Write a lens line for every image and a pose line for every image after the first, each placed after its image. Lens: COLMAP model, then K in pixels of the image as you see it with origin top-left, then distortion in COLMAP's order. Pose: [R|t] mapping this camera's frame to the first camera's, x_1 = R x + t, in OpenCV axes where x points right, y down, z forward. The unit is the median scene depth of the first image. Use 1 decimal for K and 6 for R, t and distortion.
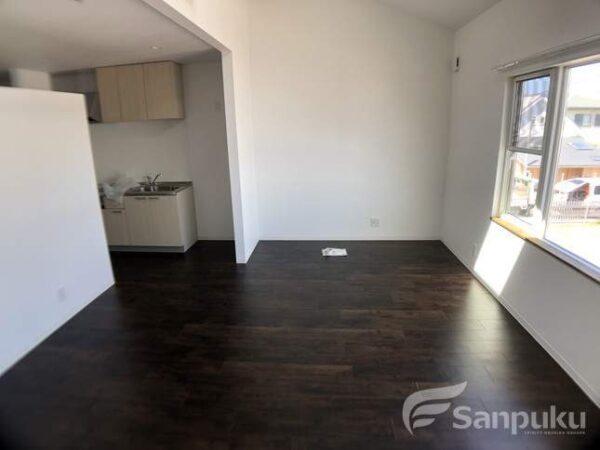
lens RADIAL K [[359.3, 0, 300.0], [0, 359.3, 225.0], [0, 0, 1]] dist [0.000265, 0.000345]
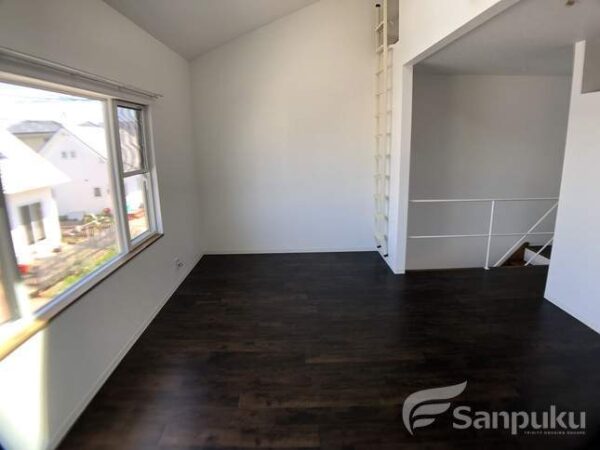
lens RADIAL K [[359.3, 0, 300.0], [0, 359.3, 225.0], [0, 0, 1]] dist [0.000265, 0.000345]
pose [[-0.995902, 0.064699, -0.063190, 0.192022], [0.024449, 0.865306, 0.500648, -0.484475], [0.087070, 0.497051, -0.863342, 1.638751]]
